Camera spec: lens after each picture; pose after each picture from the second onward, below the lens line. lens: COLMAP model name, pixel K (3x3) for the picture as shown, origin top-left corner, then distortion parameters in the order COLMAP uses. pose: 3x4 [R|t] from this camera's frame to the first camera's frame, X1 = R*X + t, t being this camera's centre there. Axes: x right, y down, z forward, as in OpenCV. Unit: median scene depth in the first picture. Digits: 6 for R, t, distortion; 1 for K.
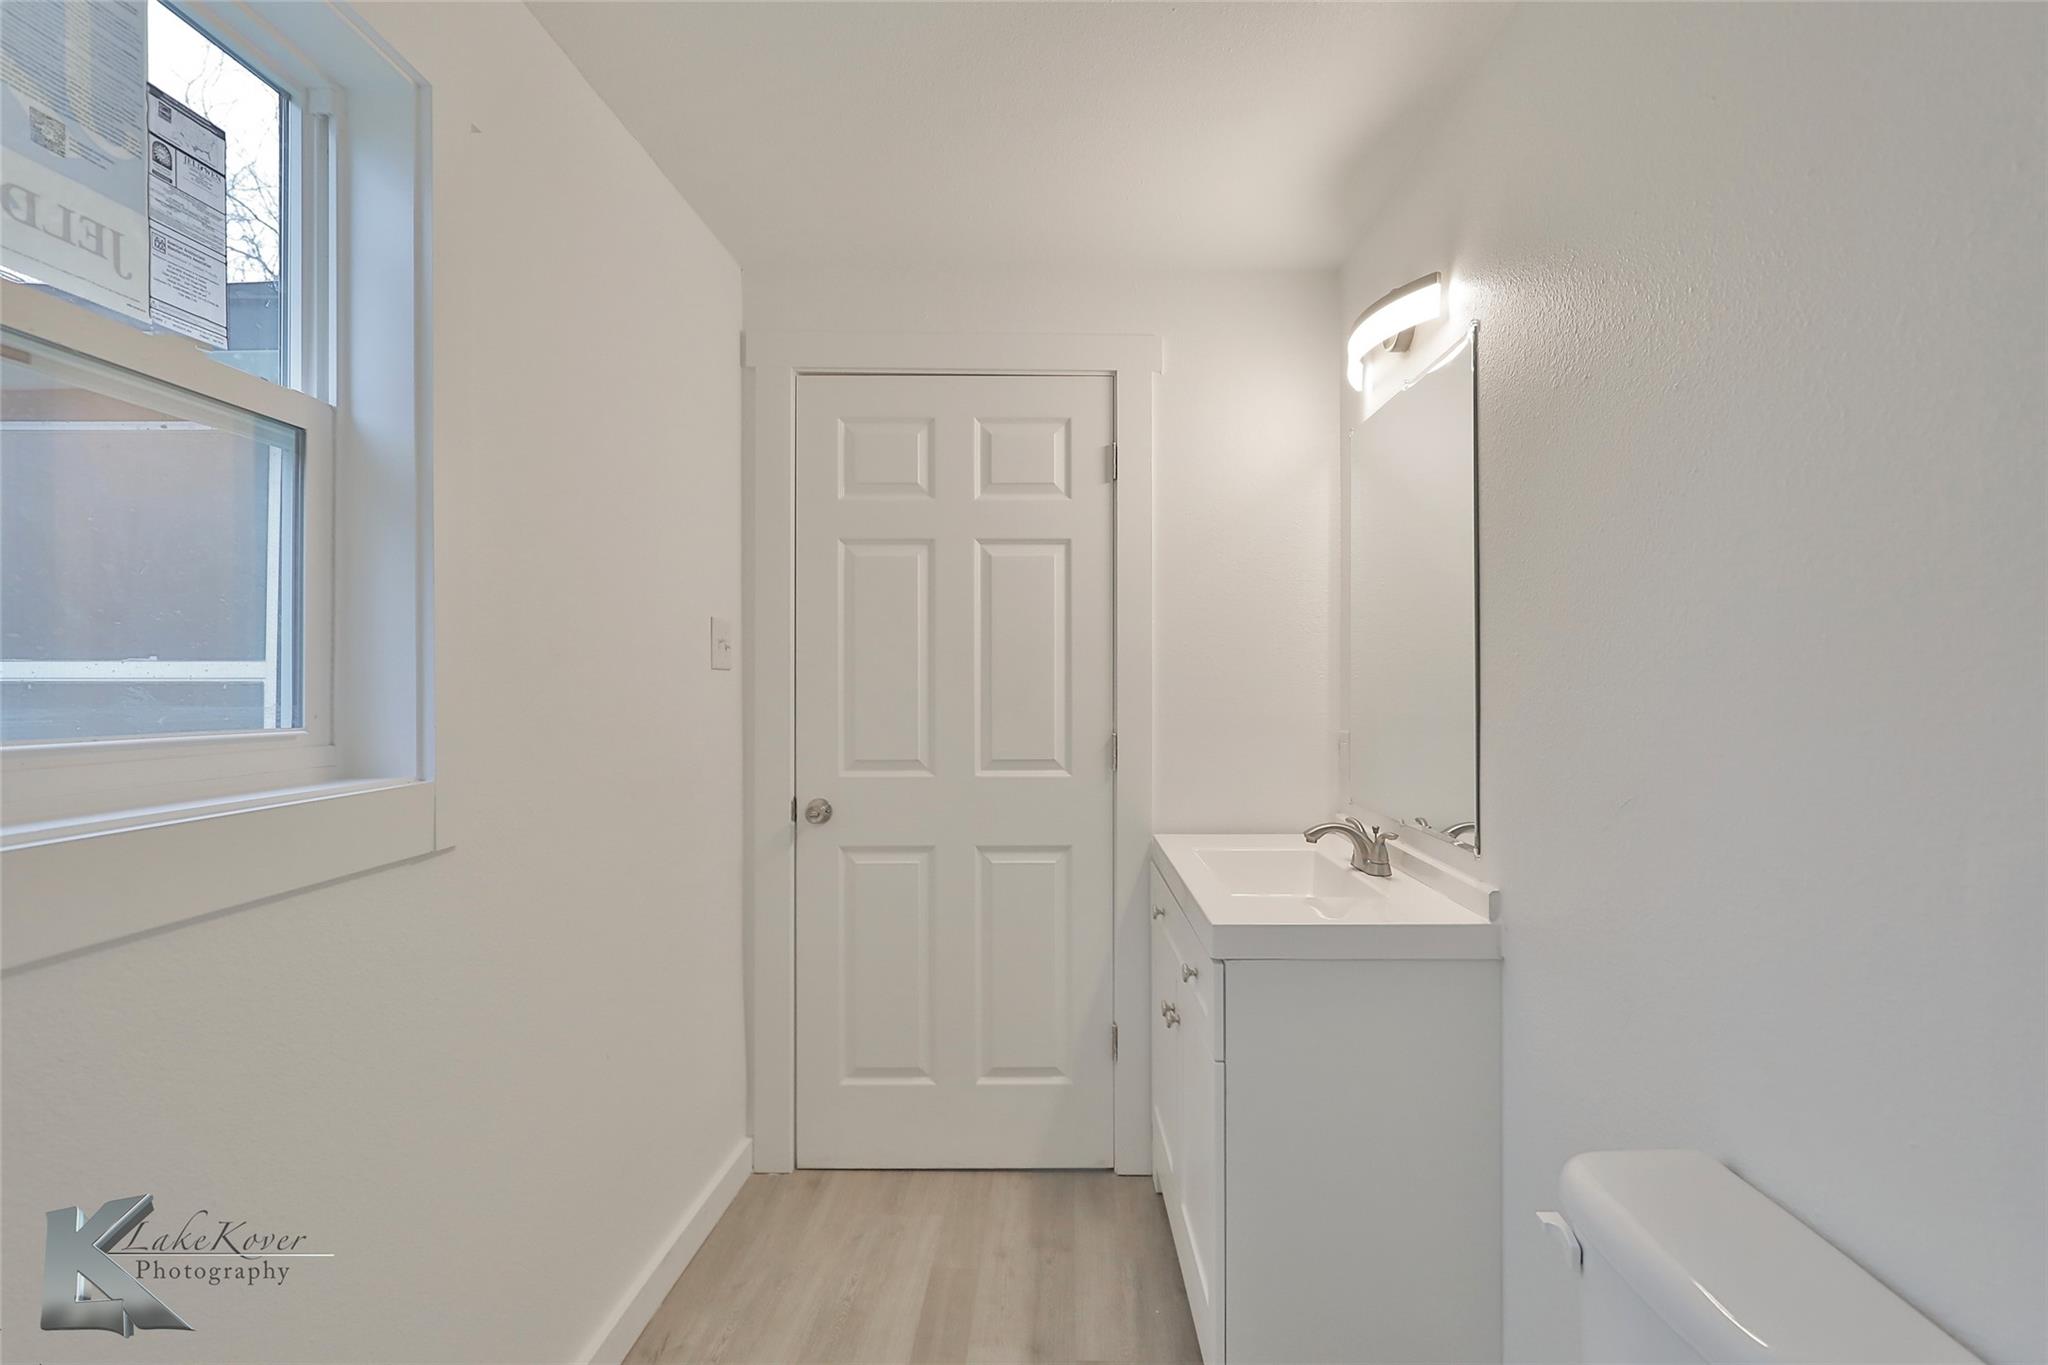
lens RADIAL K [[1027.7, 0, 1025.7], [0, 1027.7, 680.1], [0, 0, 1]] dist [-0.011415, 0.001517]
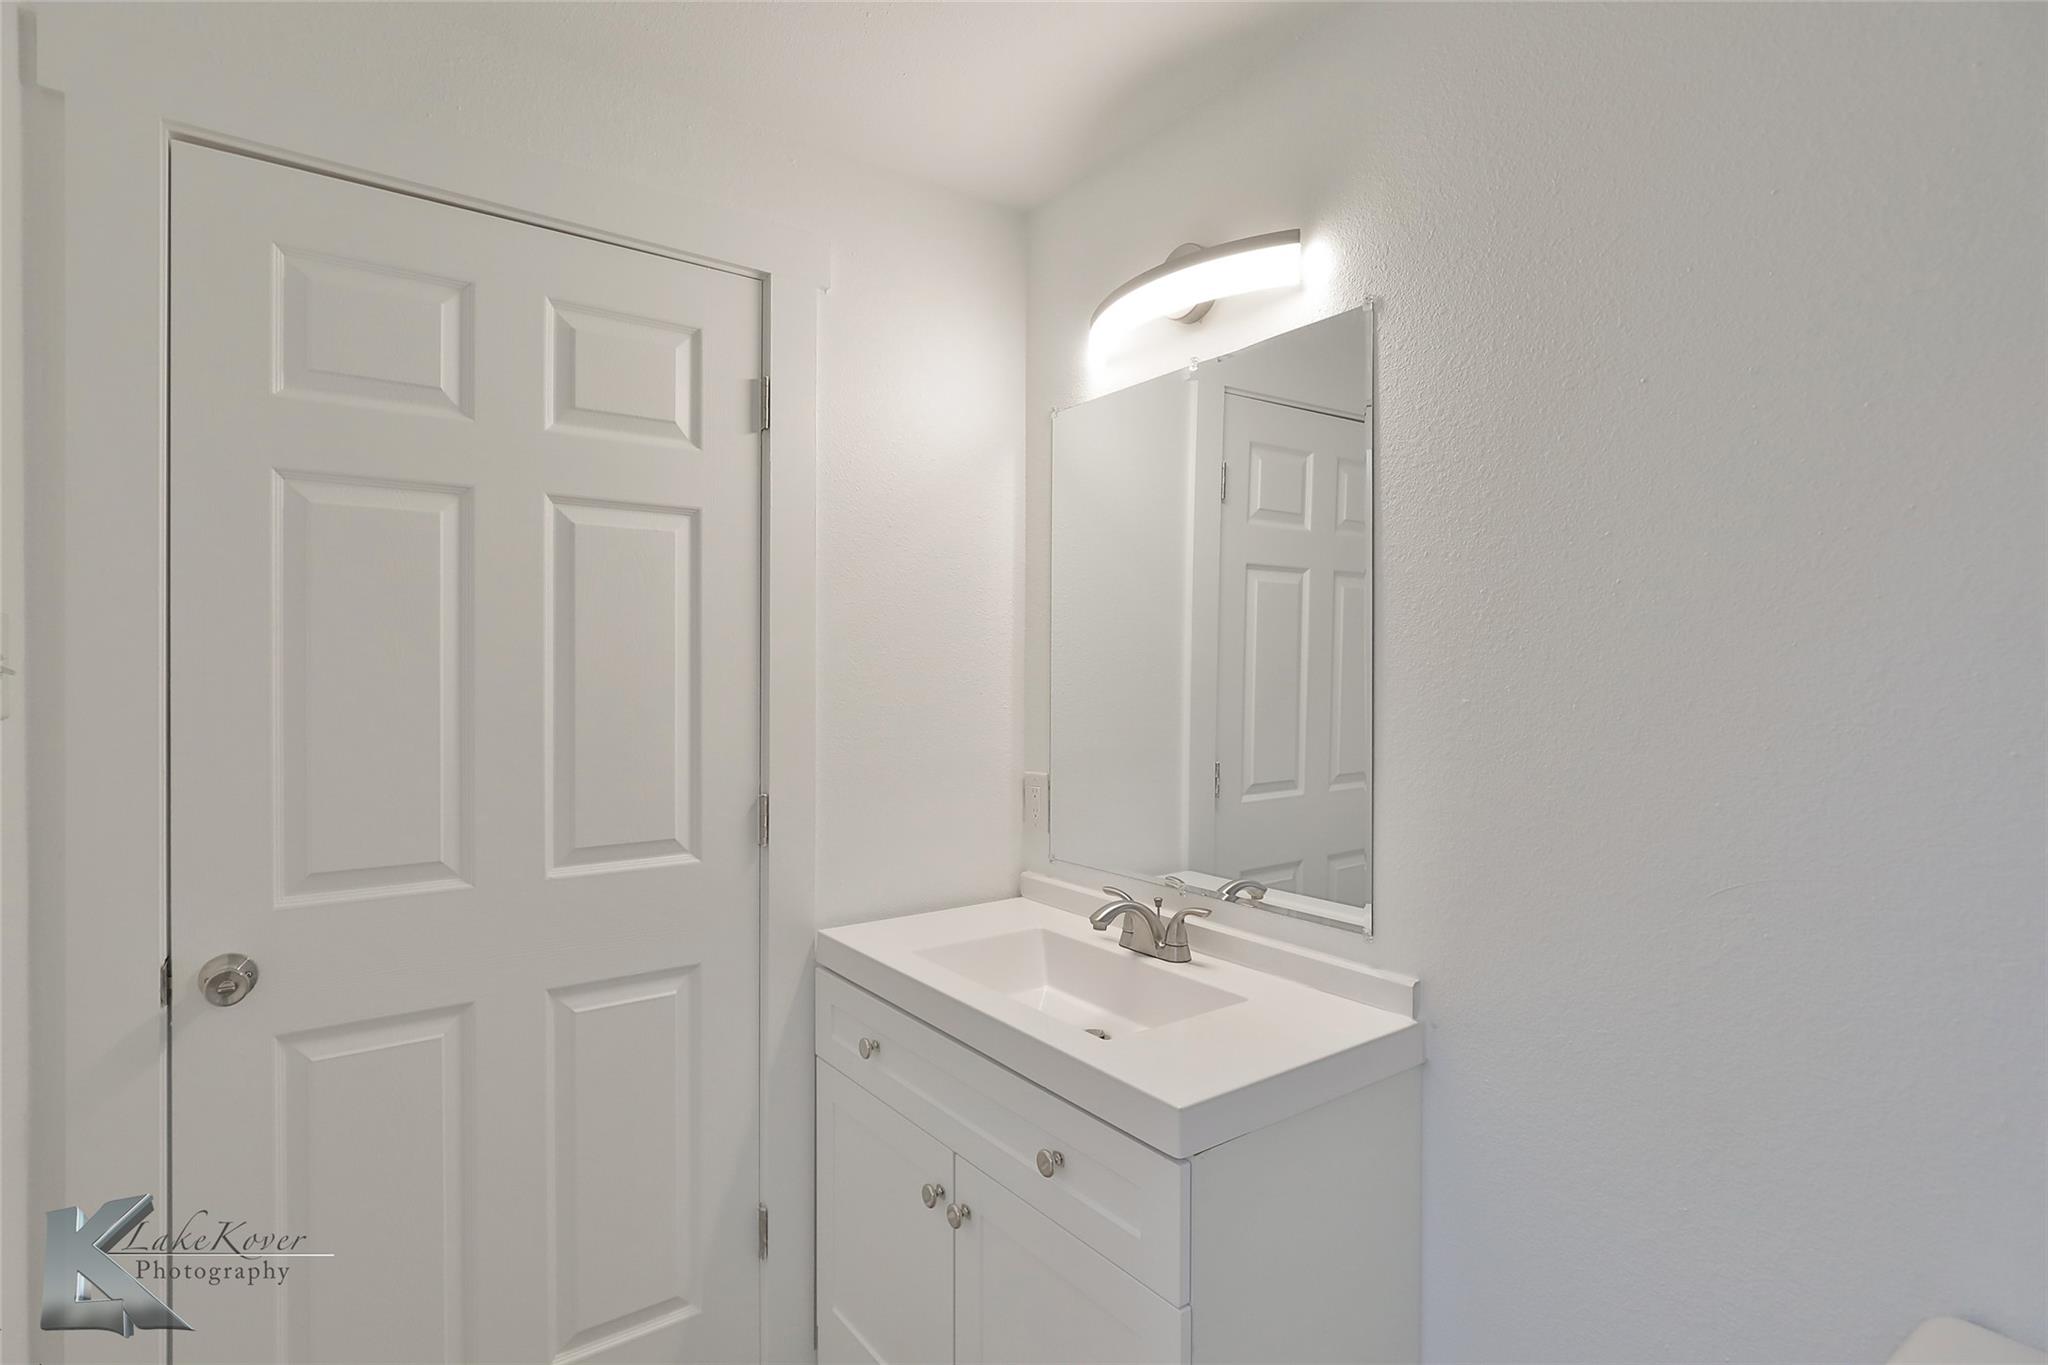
lens RADIAL K [[1027.7, 0, 1025.7], [0, 1027.7, 680.1], [0, 0, 1]] dist [-0.011415, 0.001517]
pose [[0.797580, -0.003199, 0.603205, -0.191105], [-0.000063, 0.999985, 0.005386, -0.028924], [-0.603213, -0.004334, 0.797568, 0.334725]]
